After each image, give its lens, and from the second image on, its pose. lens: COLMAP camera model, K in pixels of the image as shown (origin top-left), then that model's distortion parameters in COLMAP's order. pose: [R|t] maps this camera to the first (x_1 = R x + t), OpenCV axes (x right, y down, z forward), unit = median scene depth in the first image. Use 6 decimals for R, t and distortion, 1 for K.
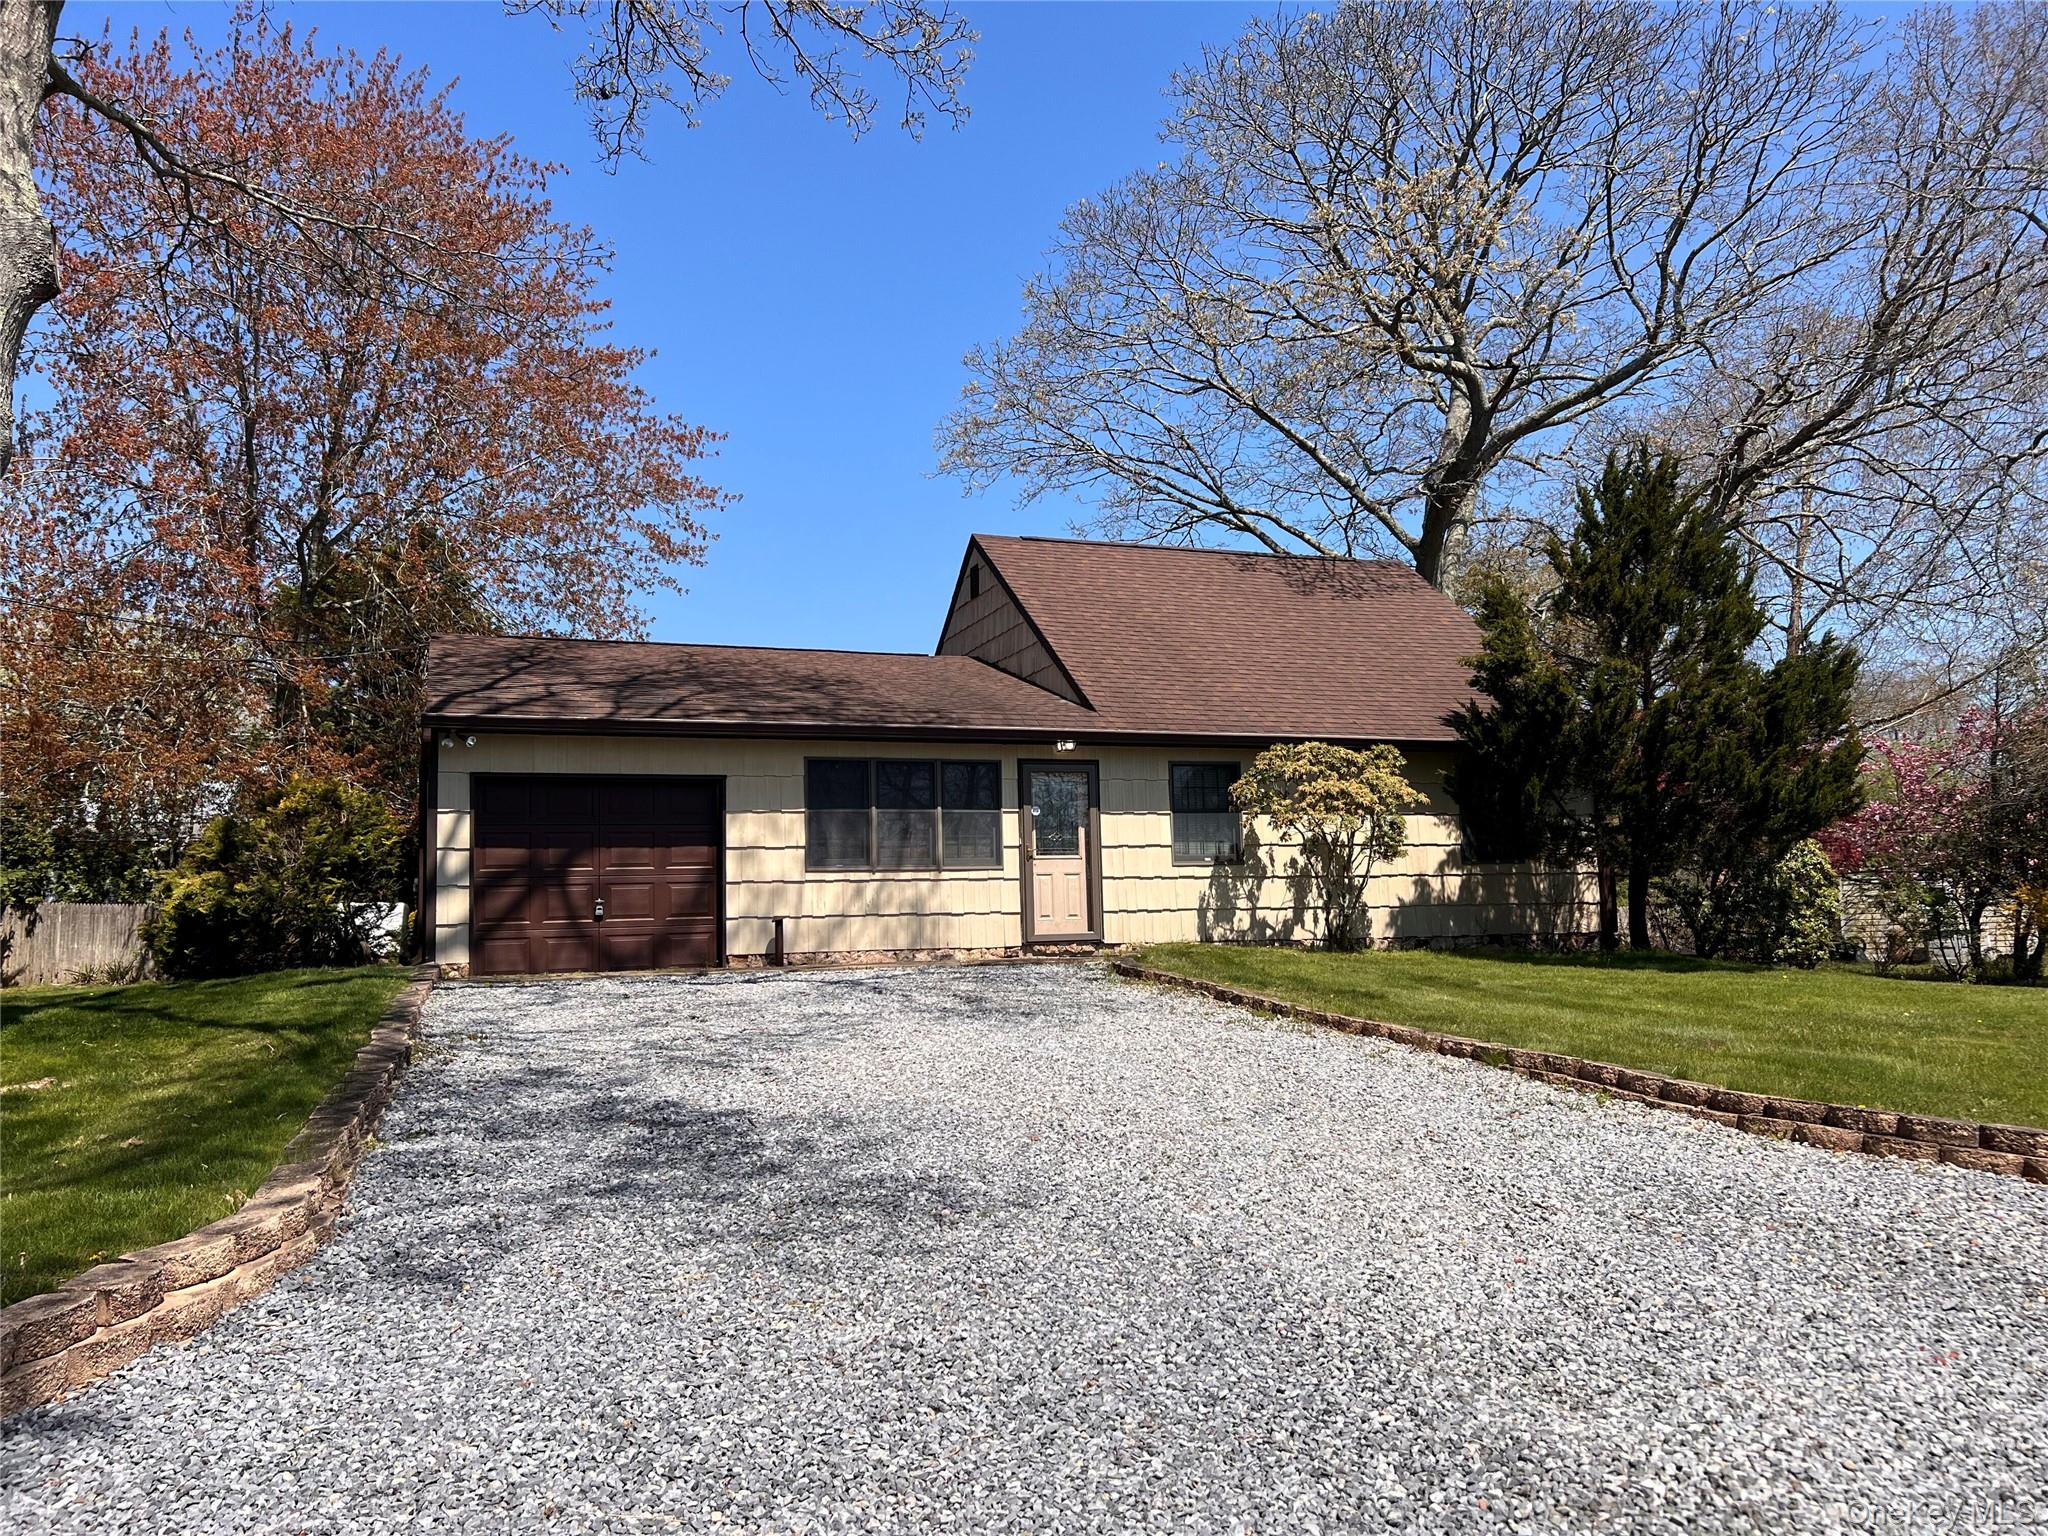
lens RADIAL K [[1547.9, 0, 1006.3], [0, 1547.9, 790.2], [0, 0, 1]] dist [0.041079, -0.023763]
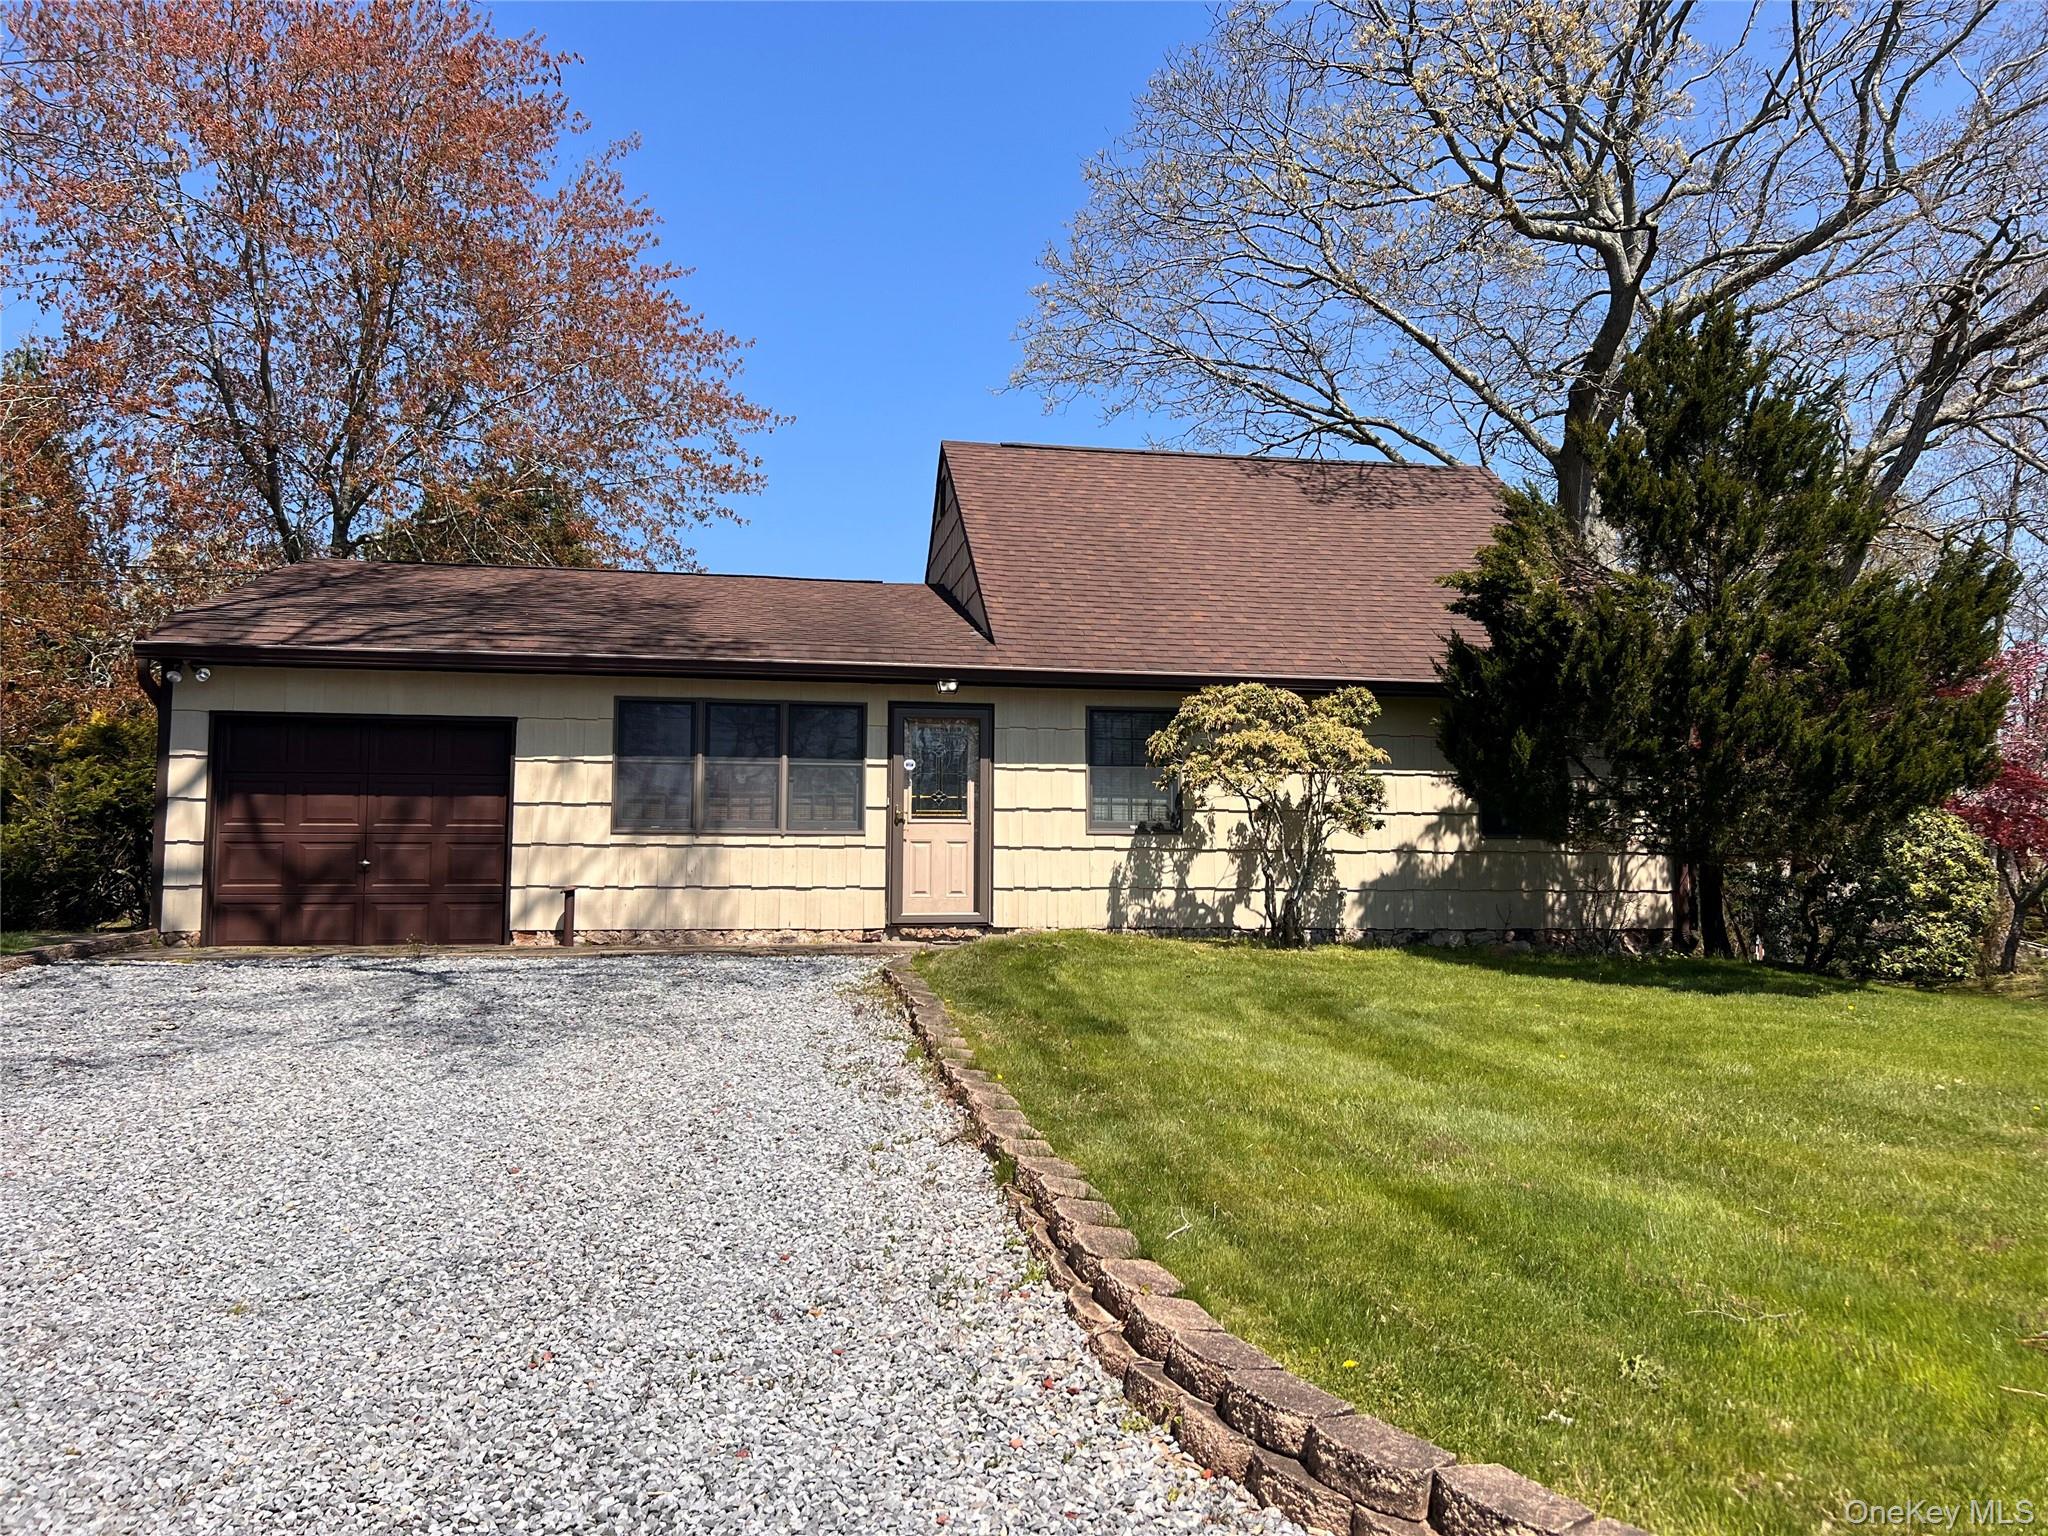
lens RADIAL K [[1547.9, 0, 1036.9], [0, 1547.9, 752.2], [0, 0, 1]] dist [0.041079, -0.023763]
pose [[0.985053, 0.012514, -0.171797, 0.223186], [-0.010915, 0.999888, 0.010249, -0.002188], [0.171906, -0.008221, 0.985079, 0.195405]]
